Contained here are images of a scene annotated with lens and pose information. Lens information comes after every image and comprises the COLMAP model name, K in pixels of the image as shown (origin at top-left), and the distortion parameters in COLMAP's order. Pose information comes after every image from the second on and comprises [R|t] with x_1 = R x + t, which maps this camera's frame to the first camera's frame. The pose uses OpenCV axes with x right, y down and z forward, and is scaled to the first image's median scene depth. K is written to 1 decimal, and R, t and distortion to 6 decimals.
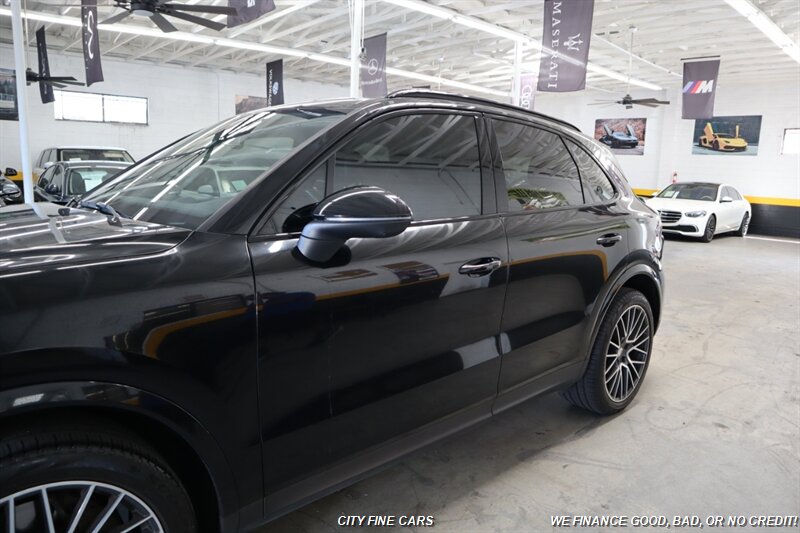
lens RADIAL K [[556.6, 0, 396.4], [0, 556.6, 264.6], [0, 0, 1]] dist [-0.119231, 0.075686]
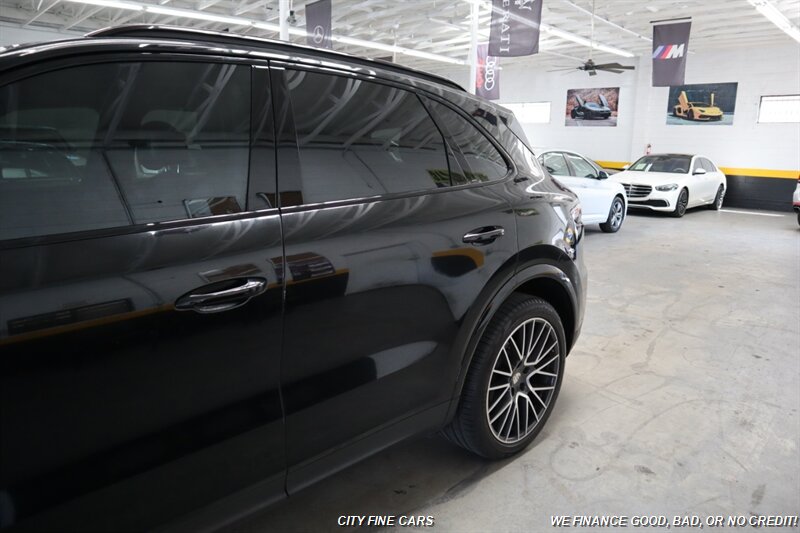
lens RADIAL K [[556.6, 0, 396.4], [0, 556.6, 264.6], [0, 0, 1]] dist [-0.119231, 0.075686]
pose [[0.999491, -0.020774, 0.024212, 0.080739], [0.019722, 0.998885, 0.042902, -0.012922], [-0.025077, -0.042403, 0.998786, 0.084235]]
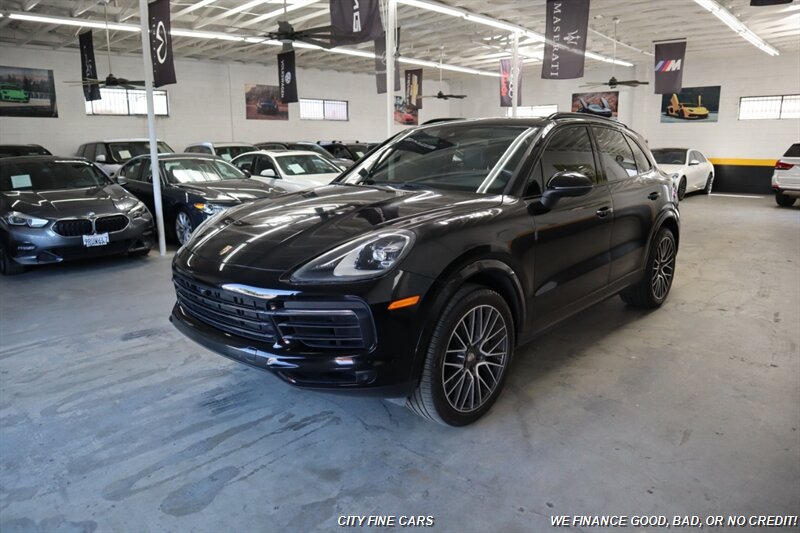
lens RADIAL K [[554.5, 0, 404.4], [0, 554.5, 261.0], [0, 0, 1]] dist [-0.082725, 0.041193]
pose [[0.995776, -0.056978, 0.071992, -0.154746], [0.054160, 0.997711, 0.040500, 0.013404], [-0.074135, -0.036430, 0.996583, -0.185294]]
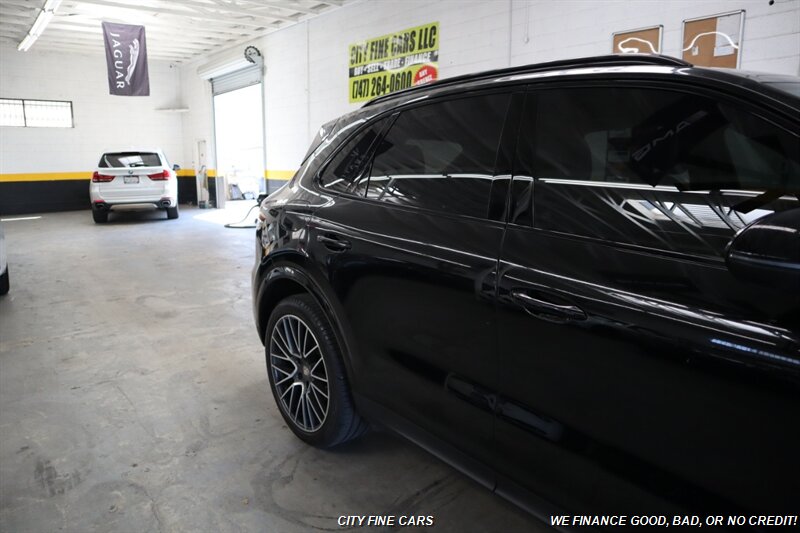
lens RADIAL K [[556.6, 0, 396.4], [0, 556.6, 264.6], [0, 0, 1]] dist [-0.119231, 0.075686]
pose [[0.073028, -0.223081, 0.972060, -0.270997], [0.170876, 0.963049, 0.208176, -0.082696], [-0.982582, 0.150899, 0.108449, 0.419152]]
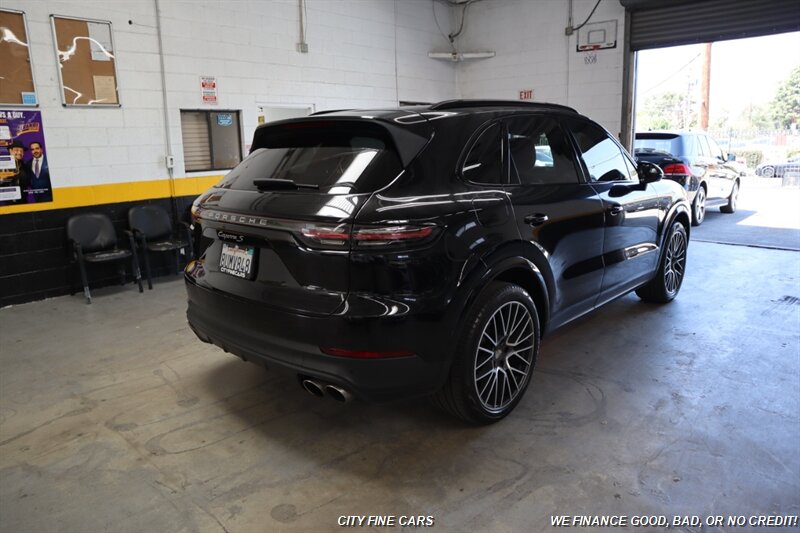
lens RADIAL K [[556.6, 0, 396.4], [0, 556.6, 264.6], [0, 0, 1]] dist [-0.119231, 0.075686]
pose [[-0.997350, 0.005206, -0.072568, 0.089288], [-0.022038, 0.928960, 0.369524, -0.139539], [0.069337, 0.370144, -0.926383, 0.786601]]
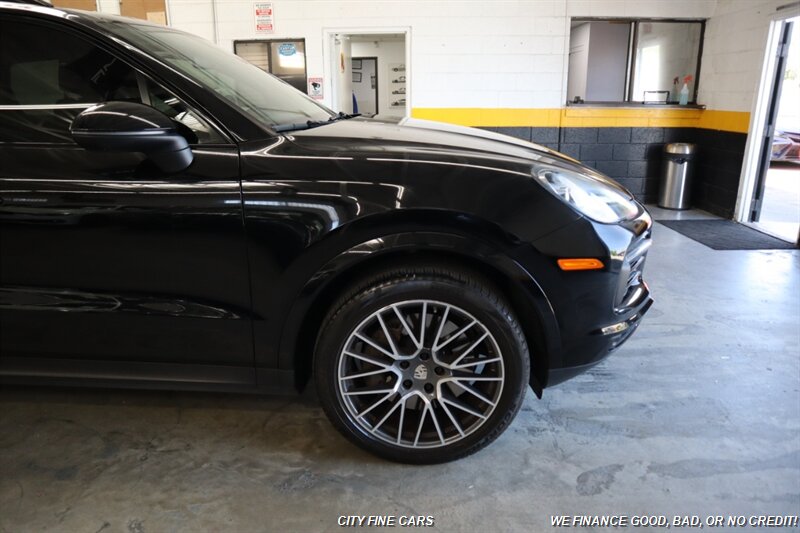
lens RADIAL K [[556.6, 0, 396.4], [0, 556.6, 264.6], [0, 0, 1]] dist [-0.119231, 0.075686]
pose [[-0.710703, -0.233041, 0.663772, -0.359960], [0.102325, 0.899260, 0.425278, -0.074527], [-0.696011, 0.370167, -0.615261, 0.417518]]
